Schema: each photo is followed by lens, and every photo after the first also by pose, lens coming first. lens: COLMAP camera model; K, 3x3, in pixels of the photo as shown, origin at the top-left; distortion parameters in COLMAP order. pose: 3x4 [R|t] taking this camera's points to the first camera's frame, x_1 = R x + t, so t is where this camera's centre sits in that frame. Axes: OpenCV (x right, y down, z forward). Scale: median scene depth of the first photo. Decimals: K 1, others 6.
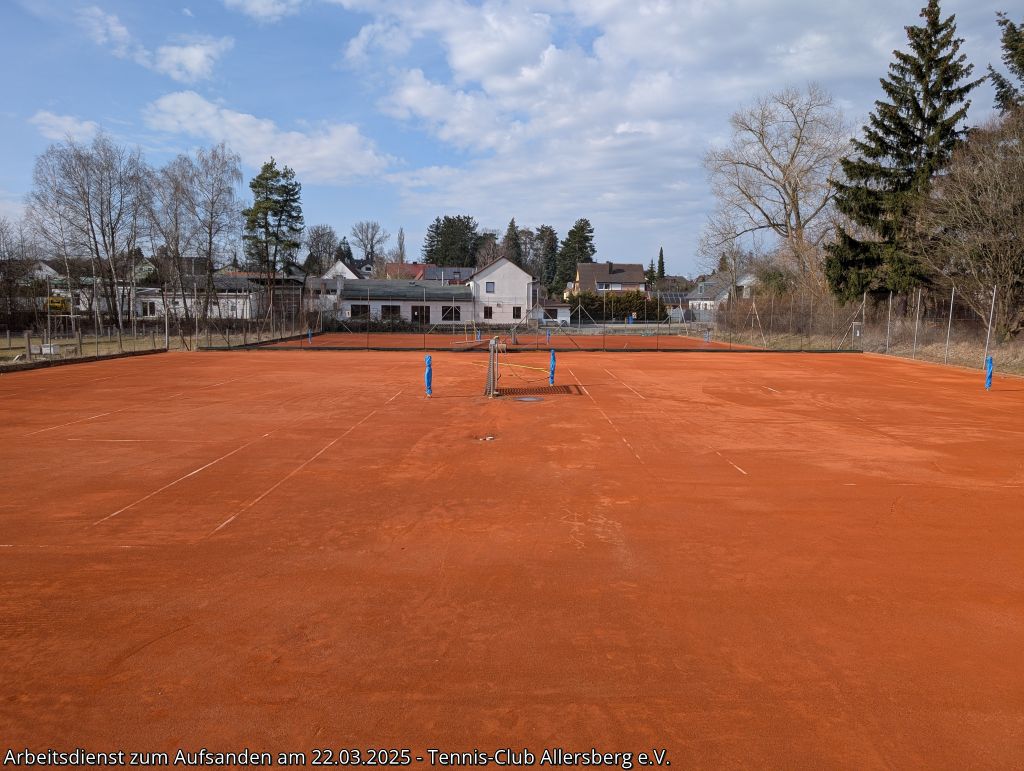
lens RADIAL K [[744.9, 0, 517.0], [0, 744.9, 389.4], [0, 0, 1]] dist [-0.001938, 0.003570]
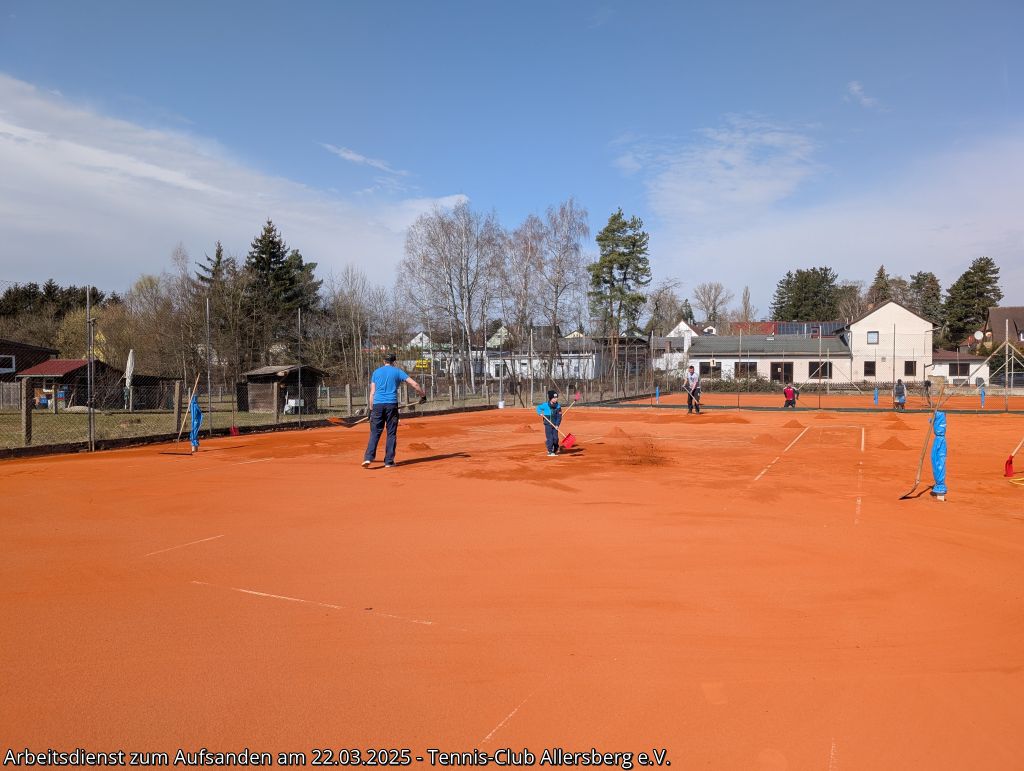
lens RADIAL K [[744.6, 0, 512.0], [0, 744.6, 385.5], [0, 0, 1]] dist [0.006115, -0.004398]
pose [[0.899549, -0.000861, -0.436819, -0.035058], [-0.038890, 0.995869, -0.082049, -0.003395], [0.435085, 0.090795, 0.895800, 0.103450]]
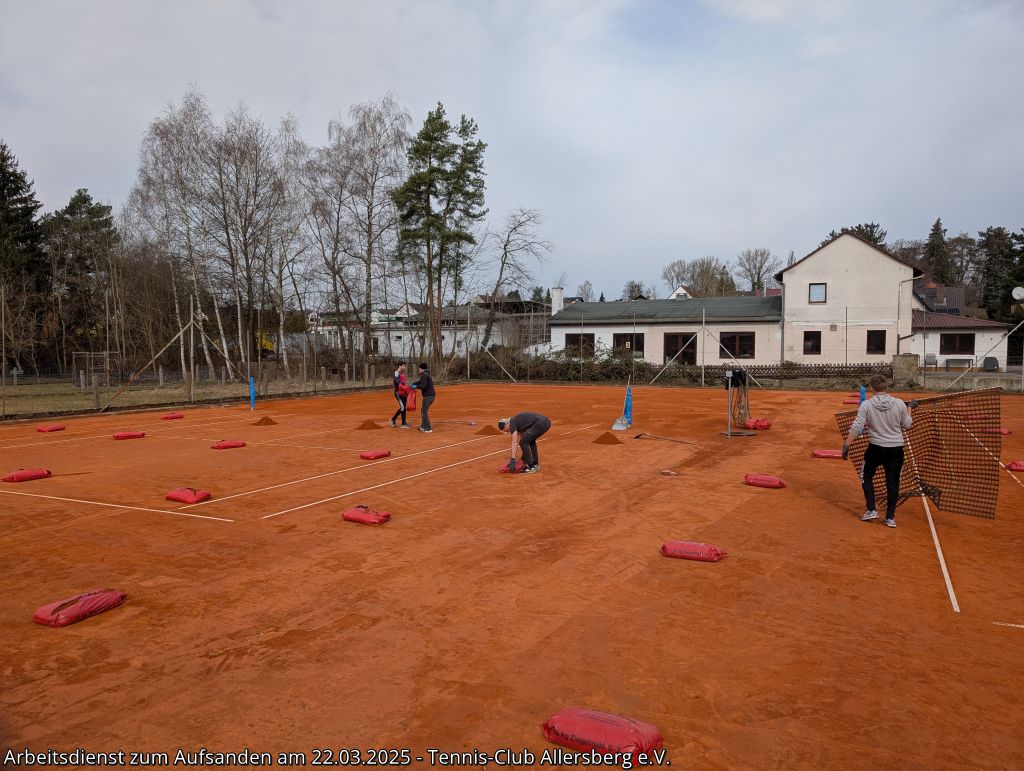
lens RADIAL K [[796.5, 0, 473.2], [0, 796.5, 380.6], [0, 0, 1]] dist [0.039989, -0.037131]
pose [[0.863652, 0.009744, -0.503994, 0.038292], [-0.043488, 0.997526, -0.055237, -0.037208], [0.502209, 0.069623, 0.861939, 0.412345]]
